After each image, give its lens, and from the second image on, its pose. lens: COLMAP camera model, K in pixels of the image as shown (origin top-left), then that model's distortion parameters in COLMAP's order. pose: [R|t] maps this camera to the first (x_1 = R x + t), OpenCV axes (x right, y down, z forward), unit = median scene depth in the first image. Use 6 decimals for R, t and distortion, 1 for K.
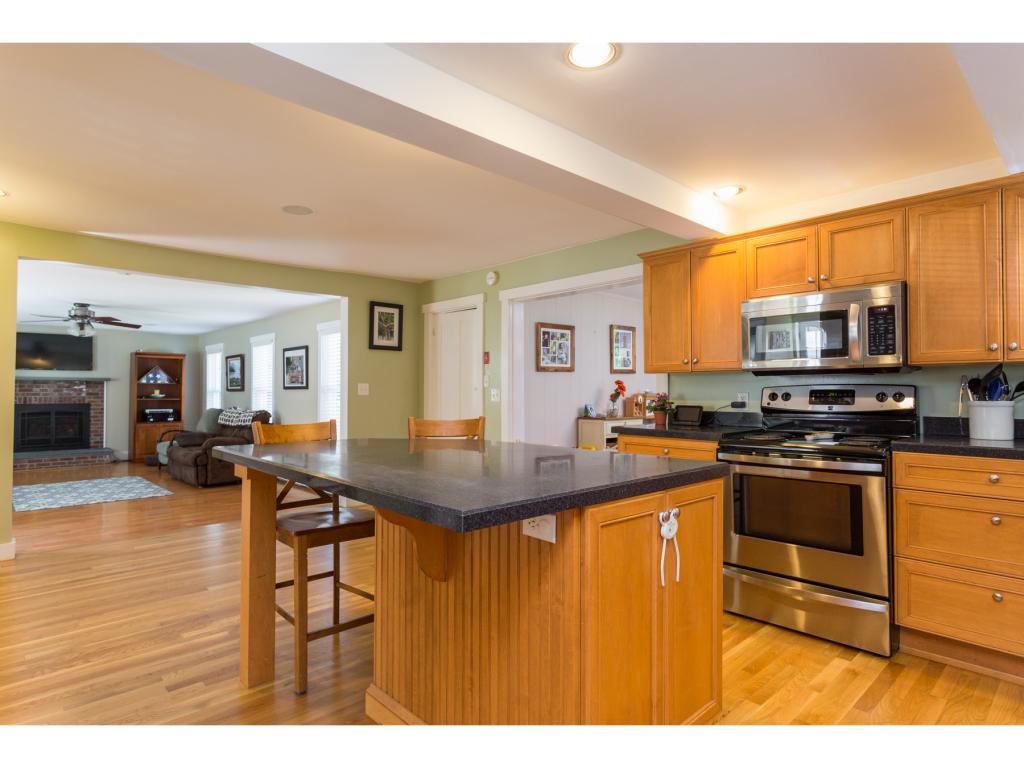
lens RADIAL K [[563.0, 0, 512.0], [0, 563.0, 384.0], [0, 0, 1]] dist [-0.007893, -0.001799]
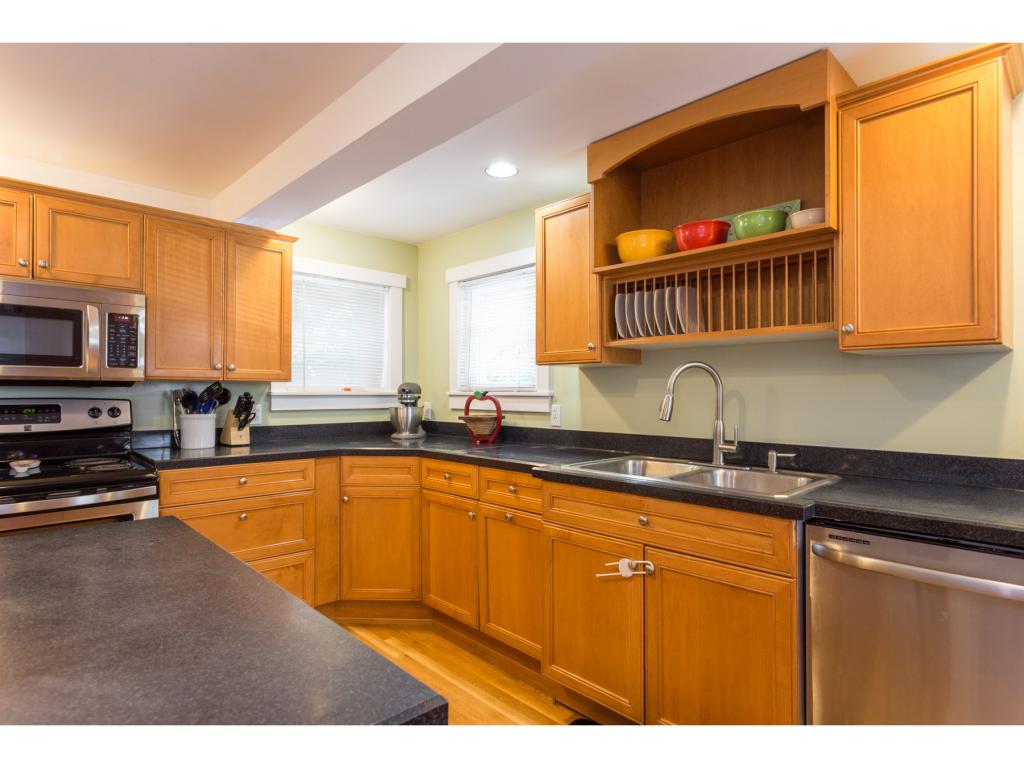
lens RADIAL K [[563.0, 0, 512.0], [0, 563.0, 384.0], [0, 0, 1]] dist [-0.007893, -0.001799]
pose [[-0.030890, 0.018159, 0.999358, -0.099429], [-0.016208, 0.999694, -0.018666, -0.006475], [-0.999391, -0.016774, -0.030587, 0.142805]]
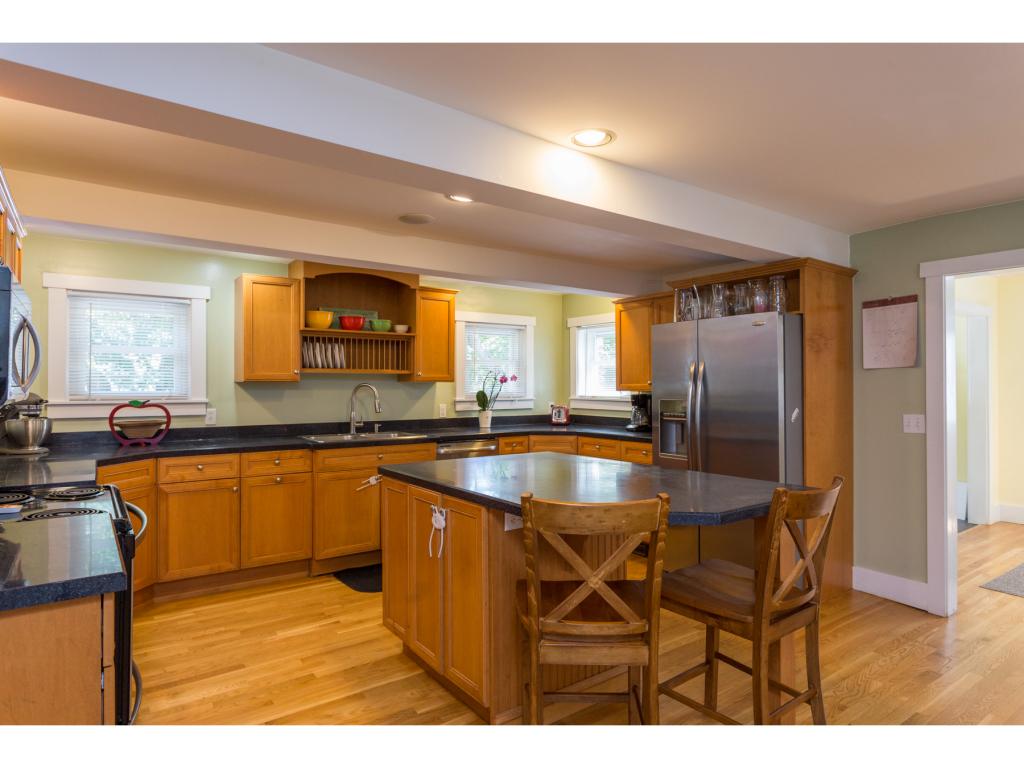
lens RADIAL K [[551.0, 0, 512.0], [0, 551.0, 384.0], [0, 0, 1]] dist [-0.021471, 0.000398]
pose [[-0.995656, 0.008457, 0.092724, -0.029926], [0.006213, 0.999681, -0.024468, -0.009236], [-0.092901, -0.023786, -0.995391, 0.617230]]
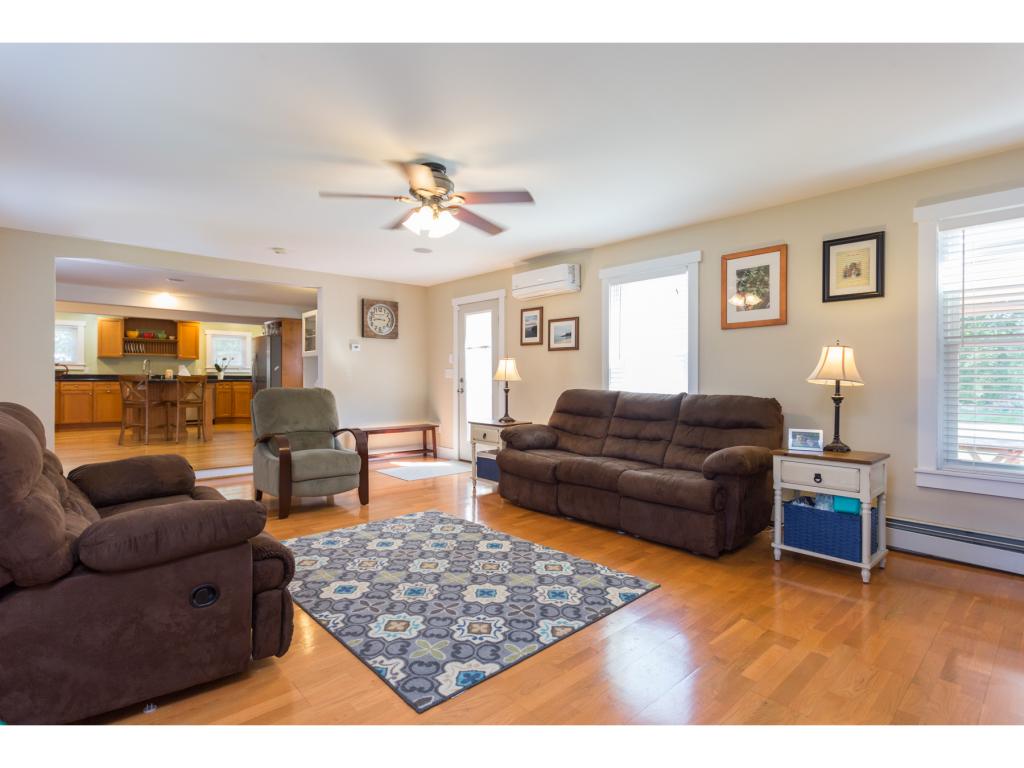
lens RADIAL K [[510.8, 0, 512.0], [0, 510.8, 384.0], [0, 0, 1]] dist [0.000422, 0.000146]
pose [[-0.999745, -0.003040, 0.022365, -0.851009], [-0.003101, 0.999992, -0.002698, 0.044436], [-0.022356, -0.002767, -0.999746, 1.442518]]
